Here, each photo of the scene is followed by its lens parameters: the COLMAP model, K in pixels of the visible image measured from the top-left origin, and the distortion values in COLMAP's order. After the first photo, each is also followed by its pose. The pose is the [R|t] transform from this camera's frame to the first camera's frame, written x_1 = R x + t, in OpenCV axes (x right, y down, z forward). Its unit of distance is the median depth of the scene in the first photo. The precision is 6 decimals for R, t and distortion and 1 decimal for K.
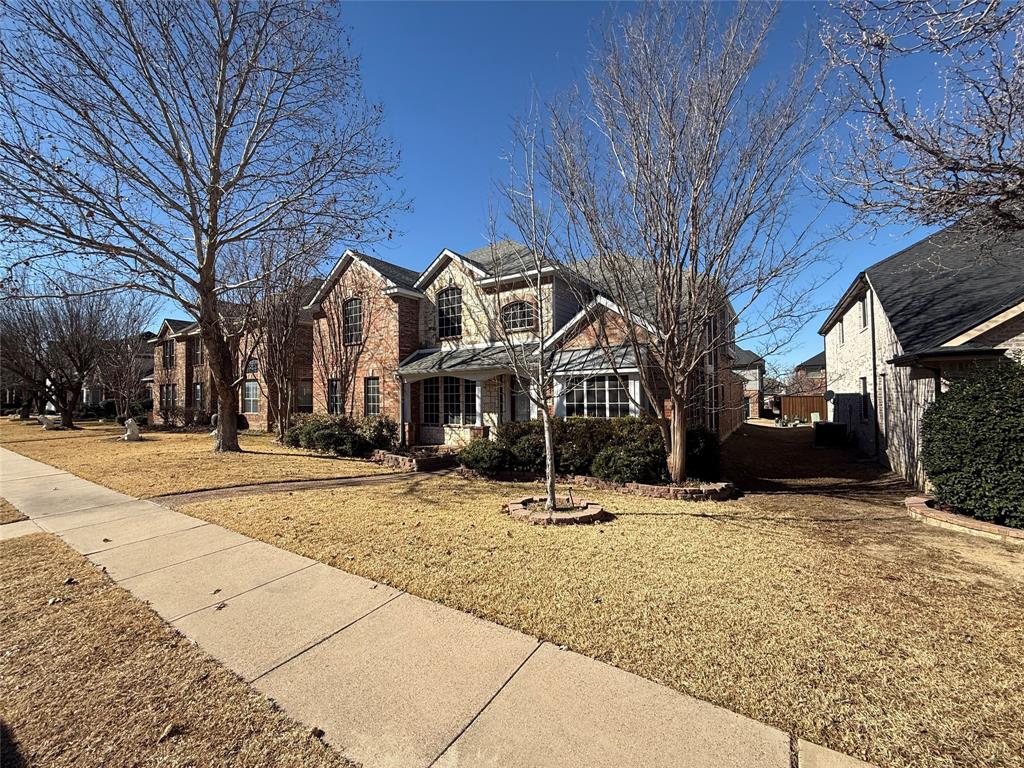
lens RADIAL K [[410.4, 0, 508.9], [0, 410.4, 385.7], [0, 0, 1]] dist [-0.001830, -0.000060]
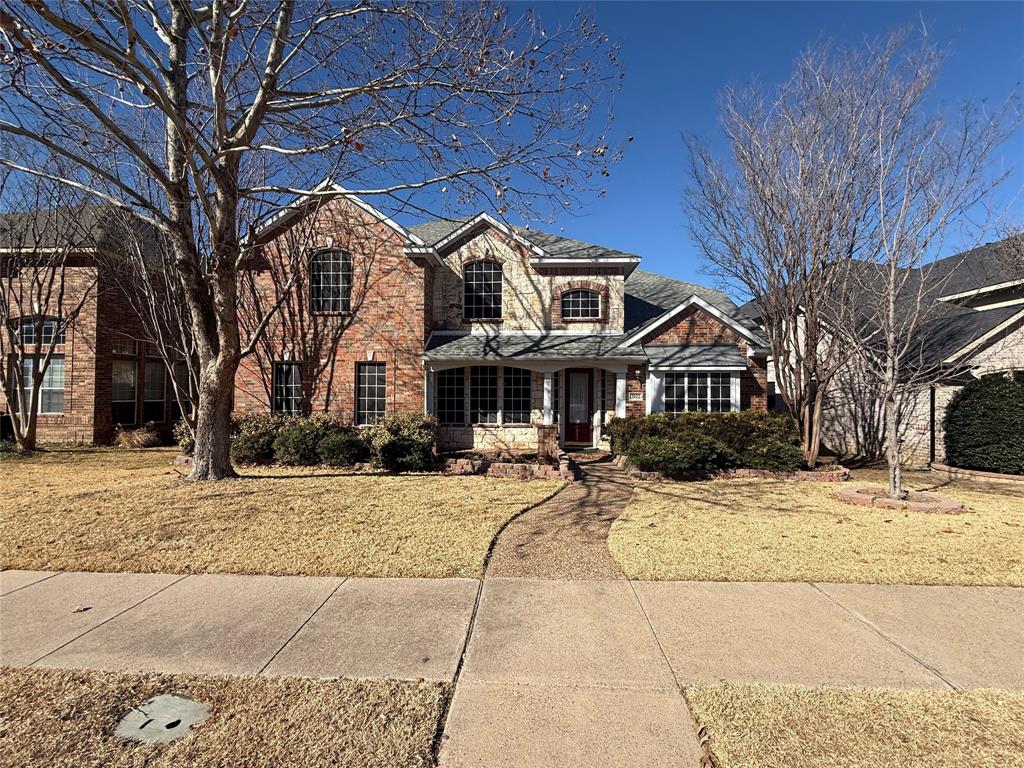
lens RADIAL K [[410.4, 0, 511.2], [0, 410.4, 384.4], [0, 0, 1]] dist [-0.001830, -0.000060]
pose [[0.858294, 0.027843, 0.512402, -0.528604], [-0.026959, 0.999595, -0.009158, 0.020801], [-0.512449, -0.005954, 0.858697, 0.260260]]
